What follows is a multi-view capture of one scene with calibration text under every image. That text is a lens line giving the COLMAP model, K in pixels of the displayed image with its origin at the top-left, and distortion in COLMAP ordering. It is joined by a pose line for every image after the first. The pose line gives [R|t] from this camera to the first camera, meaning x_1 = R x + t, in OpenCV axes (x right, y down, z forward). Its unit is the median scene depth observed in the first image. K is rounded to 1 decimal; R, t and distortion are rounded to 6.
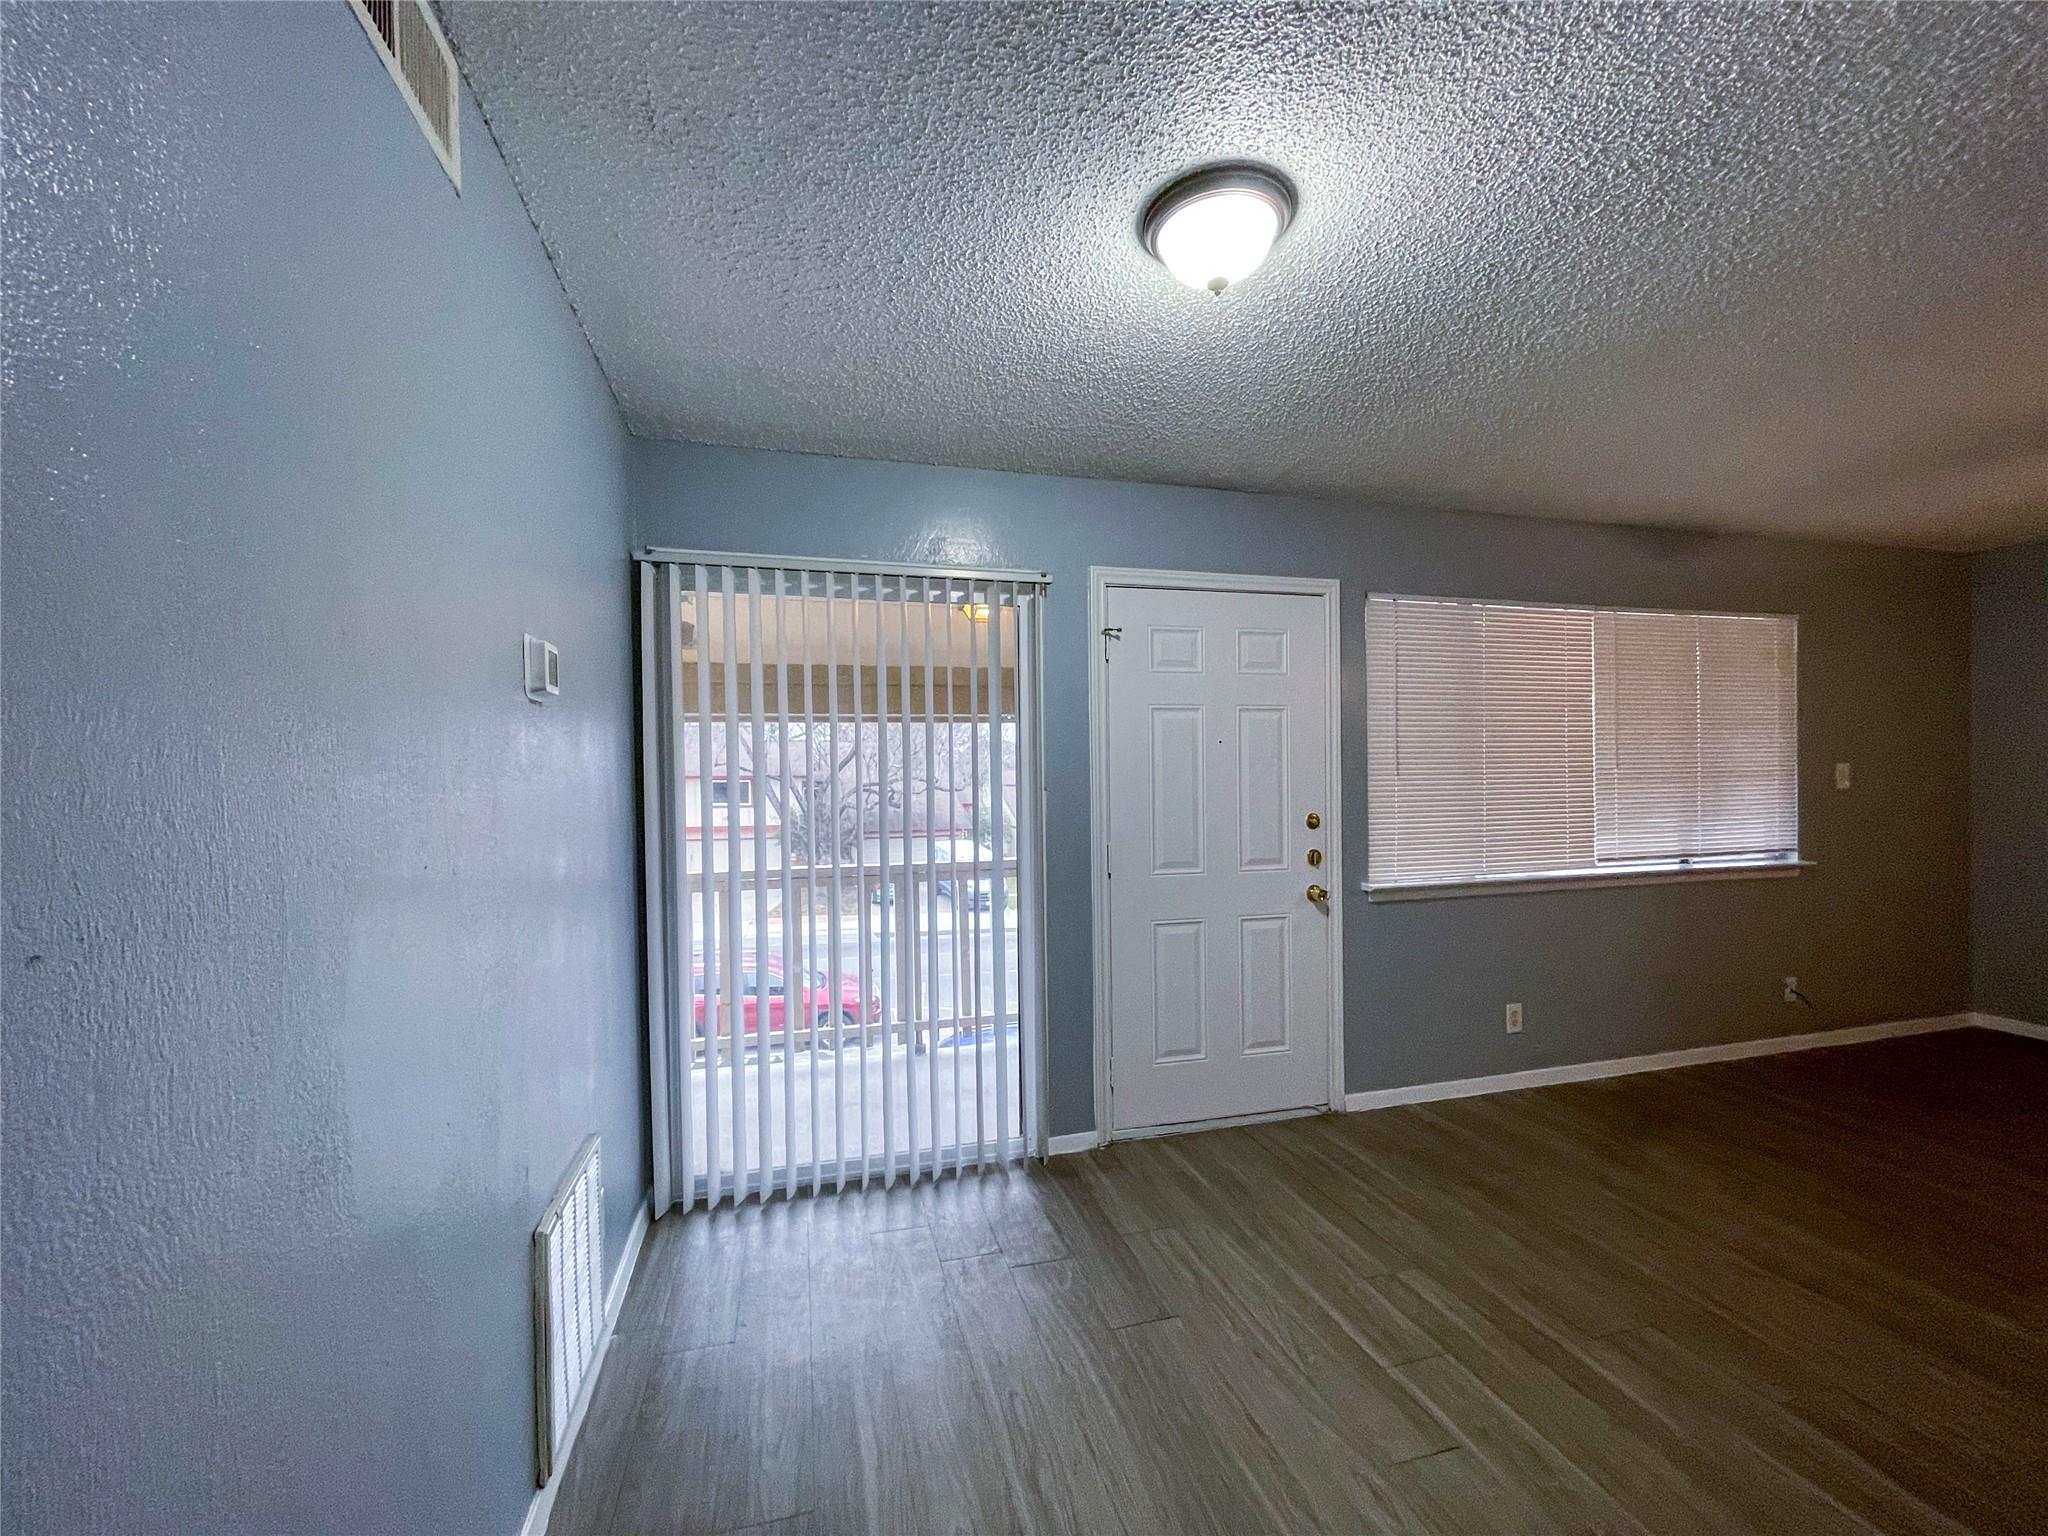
lens RADIAL K [[826.2, 0, 1014.2], [0, 826.2, 789.6], [0, 0, 1]] dist [0.000038, 0.000410]
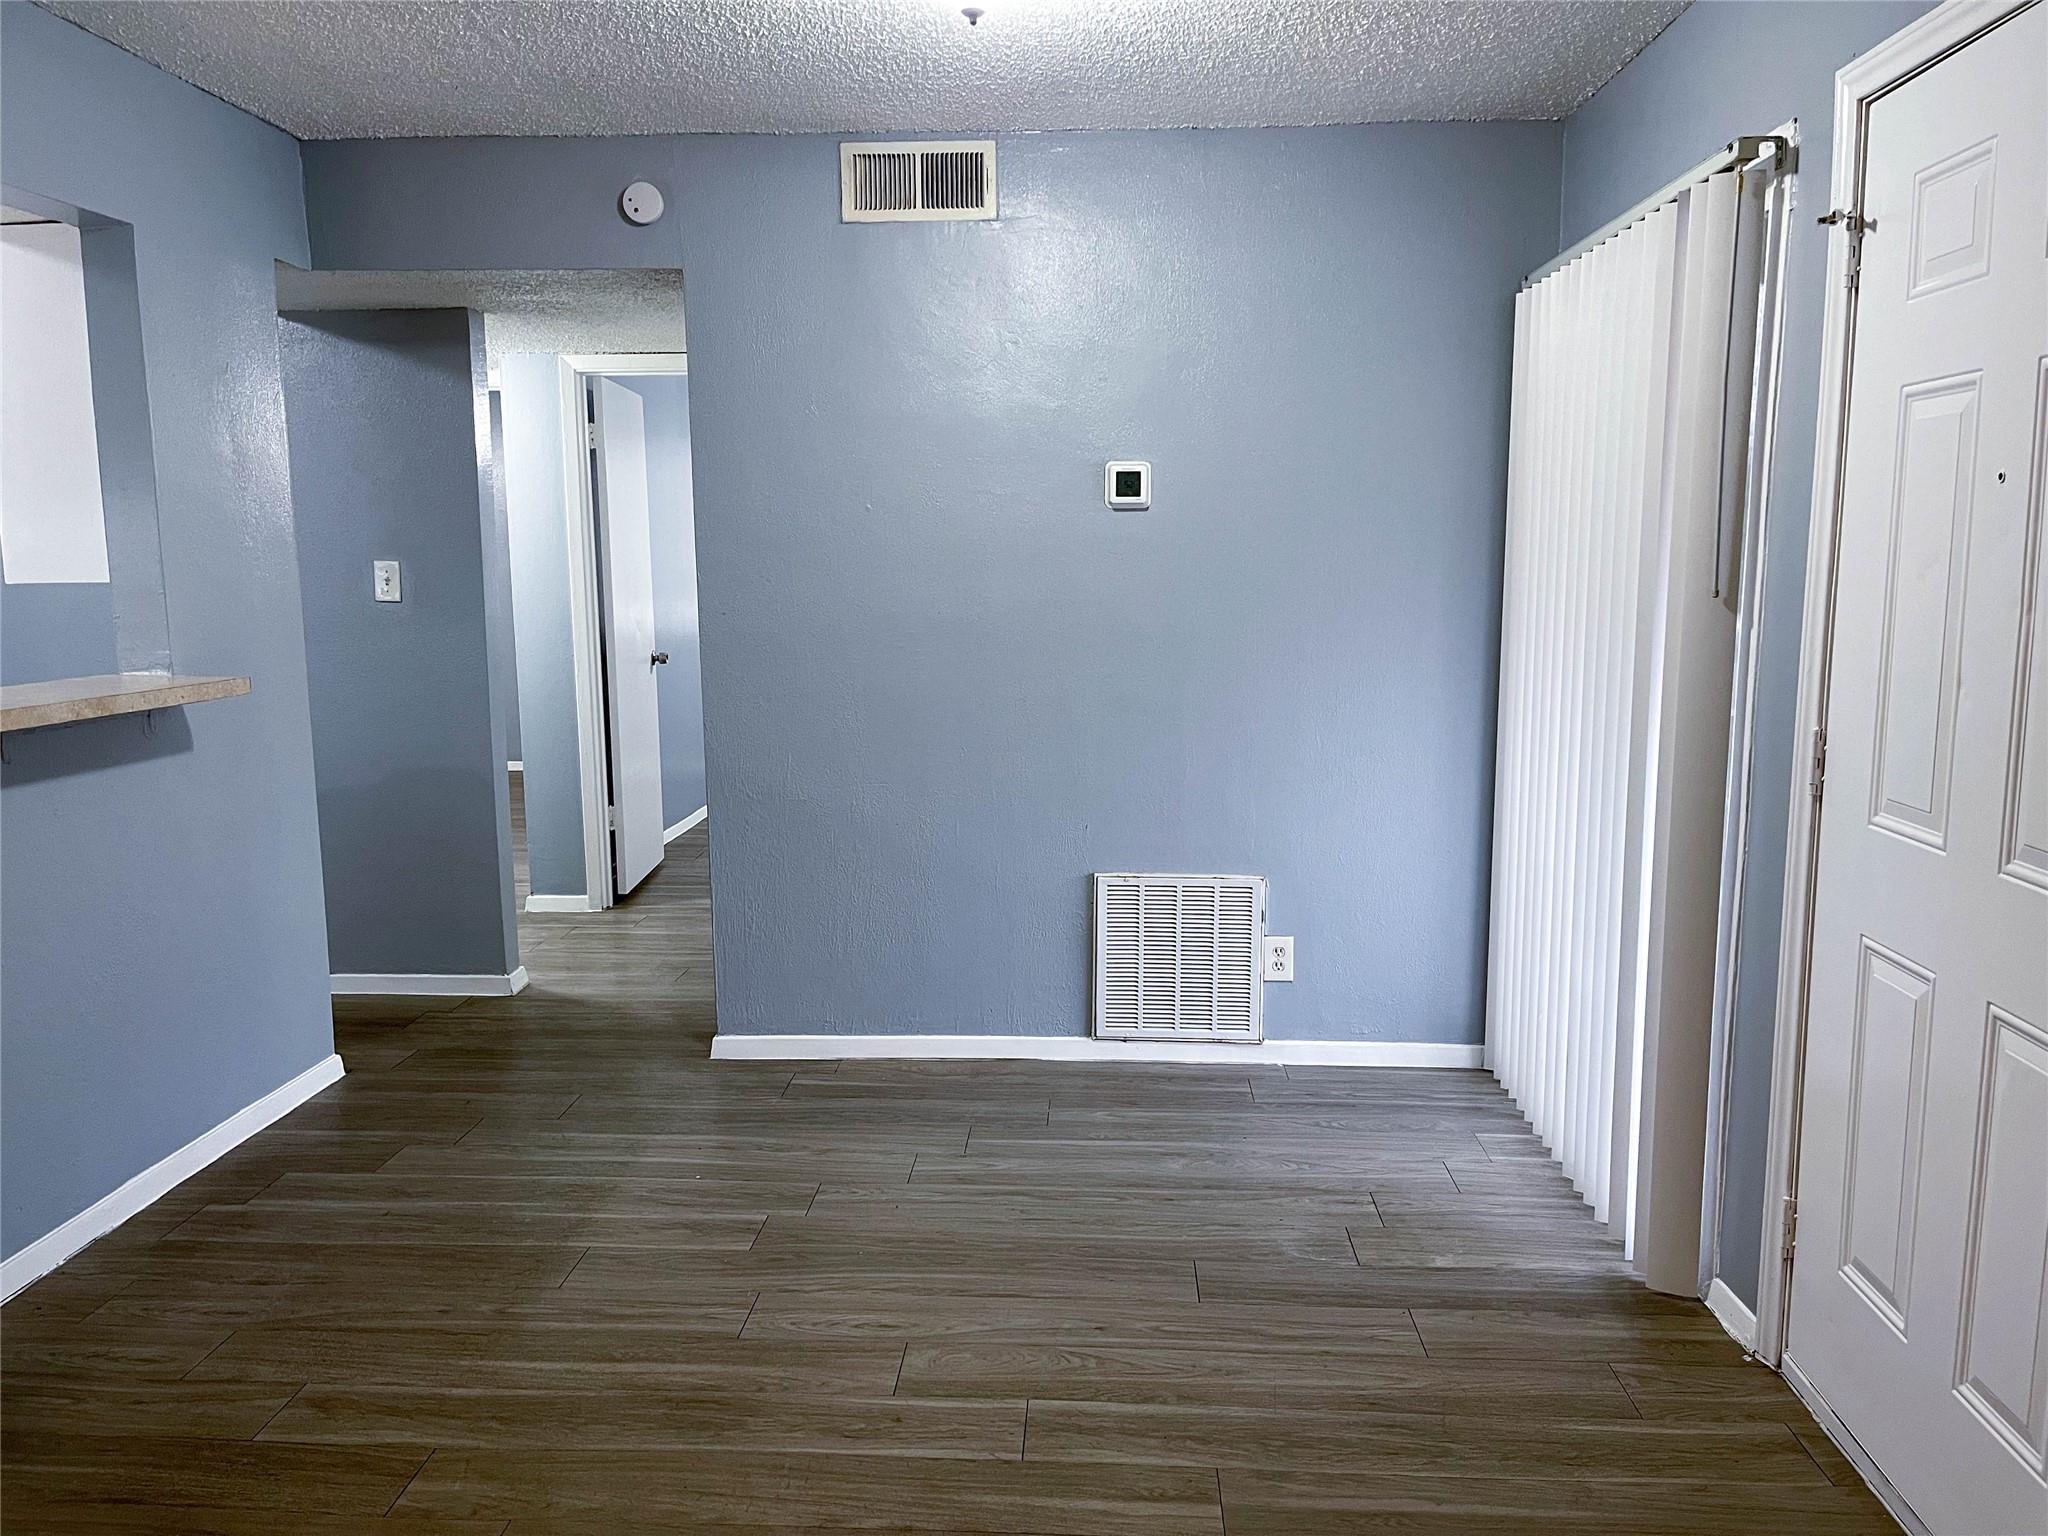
lens RADIAL K [[1544.2, 0, 1017.1], [0, 1544.2, 773.7], [0, 0, 1]] dist [0.078865, -0.088930]
pose [[-0.311098, 0.151727, -0.938188, 0.949178], [0.004248, 0.987386, 0.158275, -0.039474], [0.950369, 0.045253, -0.307818, 0.791350]]
